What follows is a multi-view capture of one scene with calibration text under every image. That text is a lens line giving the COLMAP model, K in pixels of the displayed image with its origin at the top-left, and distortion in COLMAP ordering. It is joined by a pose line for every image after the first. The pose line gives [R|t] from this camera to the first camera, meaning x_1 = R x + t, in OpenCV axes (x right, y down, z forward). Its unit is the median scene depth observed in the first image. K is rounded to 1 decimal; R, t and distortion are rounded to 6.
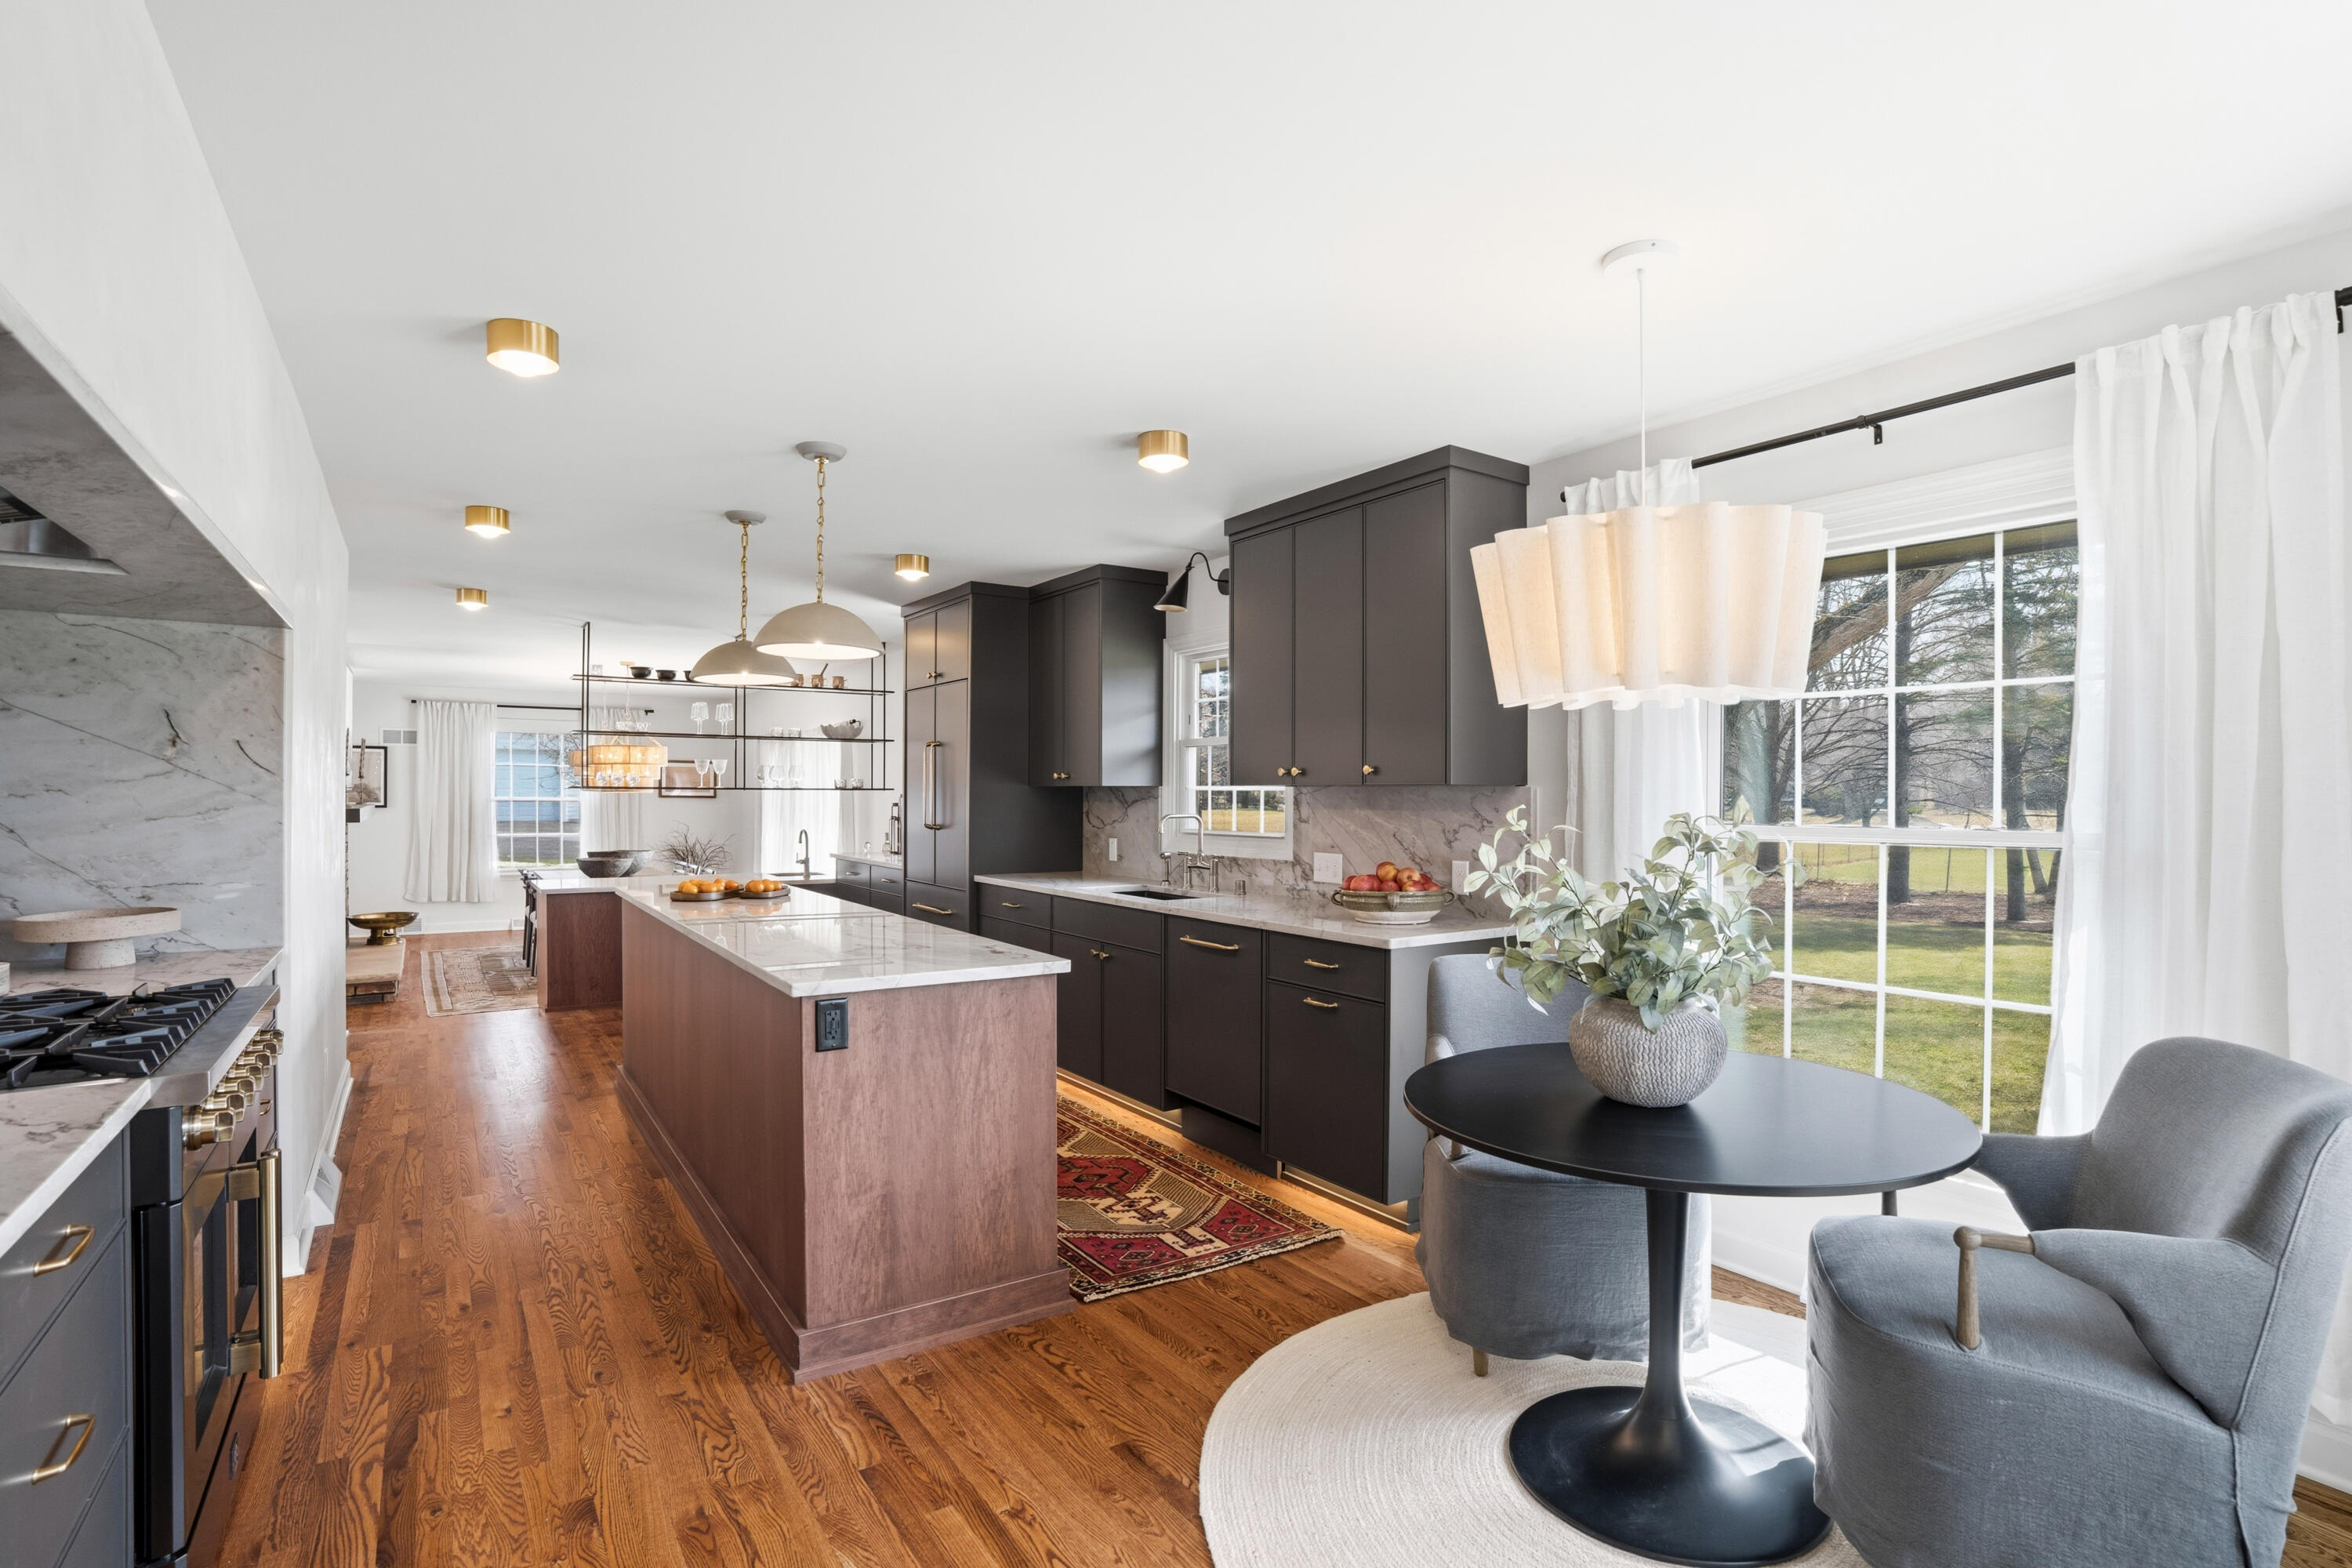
lens RADIAL K [[1095.6, 0, 1176.0], [0, 1095.6, 784.0], [0, 0, 1]] dist [-0.049171, 0.000051]
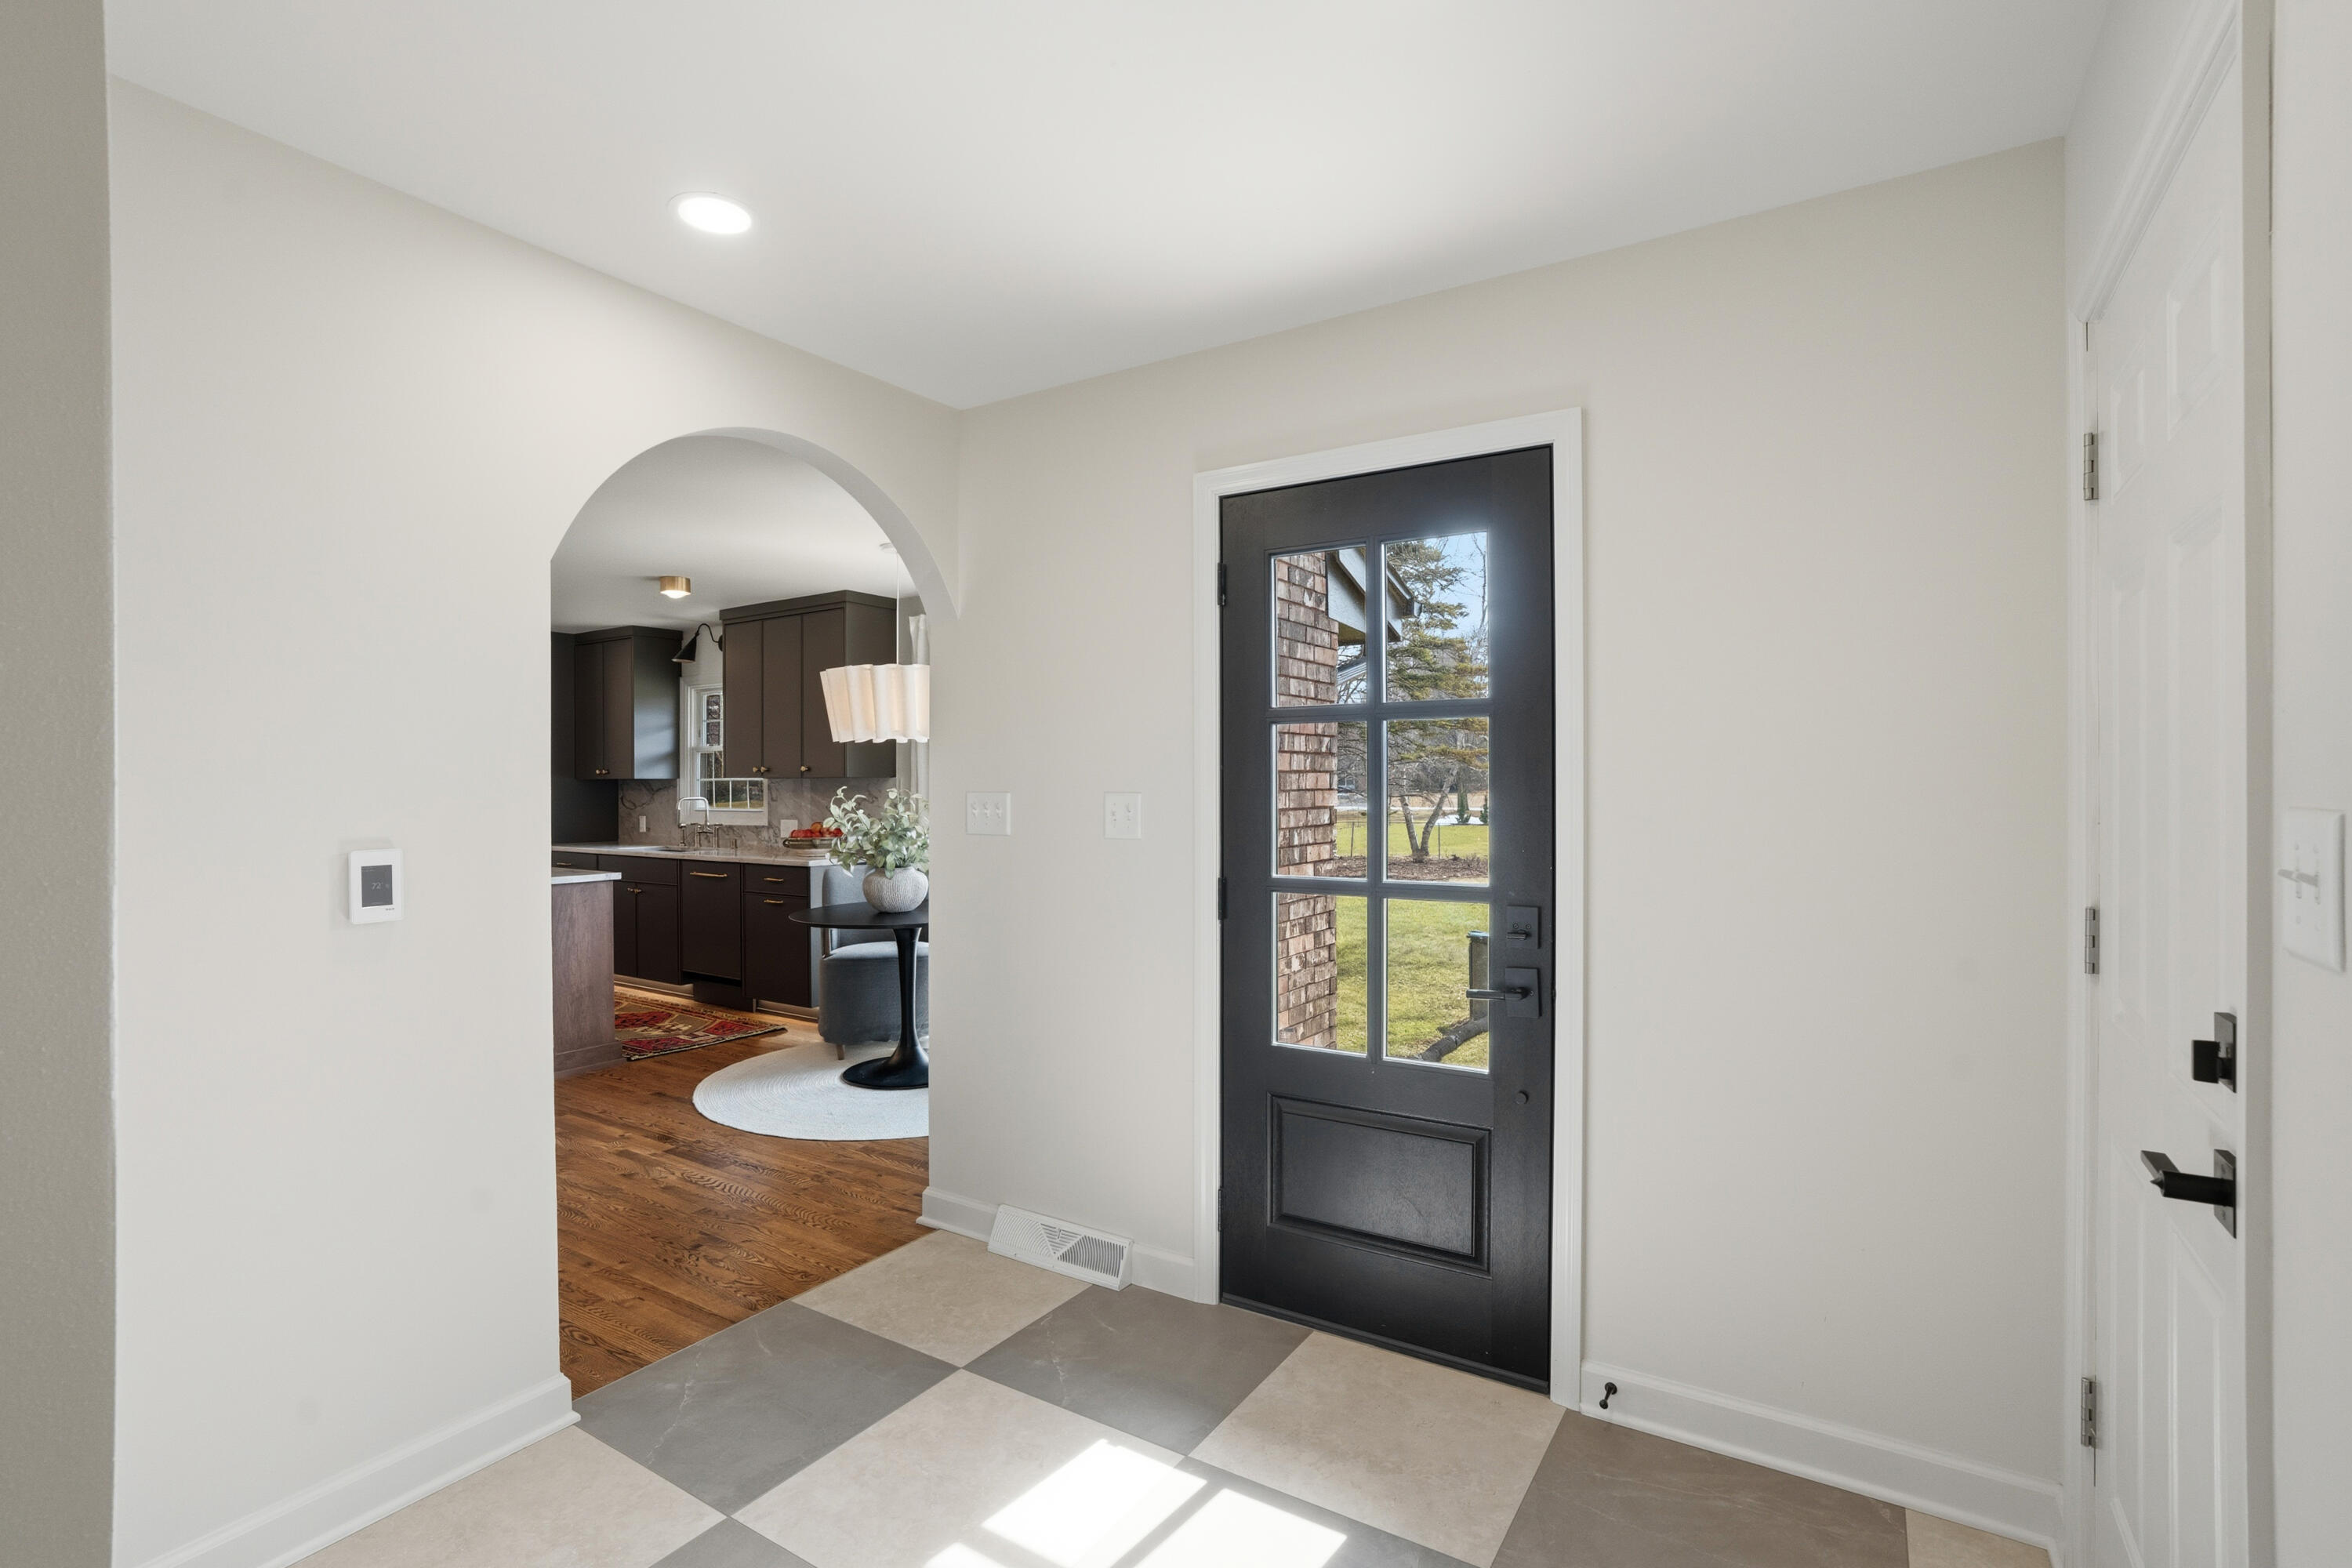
lens RADIAL K [[1095.6, 0, 1176.0], [0, 1095.6, 784.0], [0, 0, 1]] dist [-0.049171, 0.000051]
pose [[0.919168, -0.006031, 0.393820, 0.032593], [0.003064, 0.999962, 0.008163, -0.000724], [-0.393854, -0.006297, 0.919151, -0.721859]]
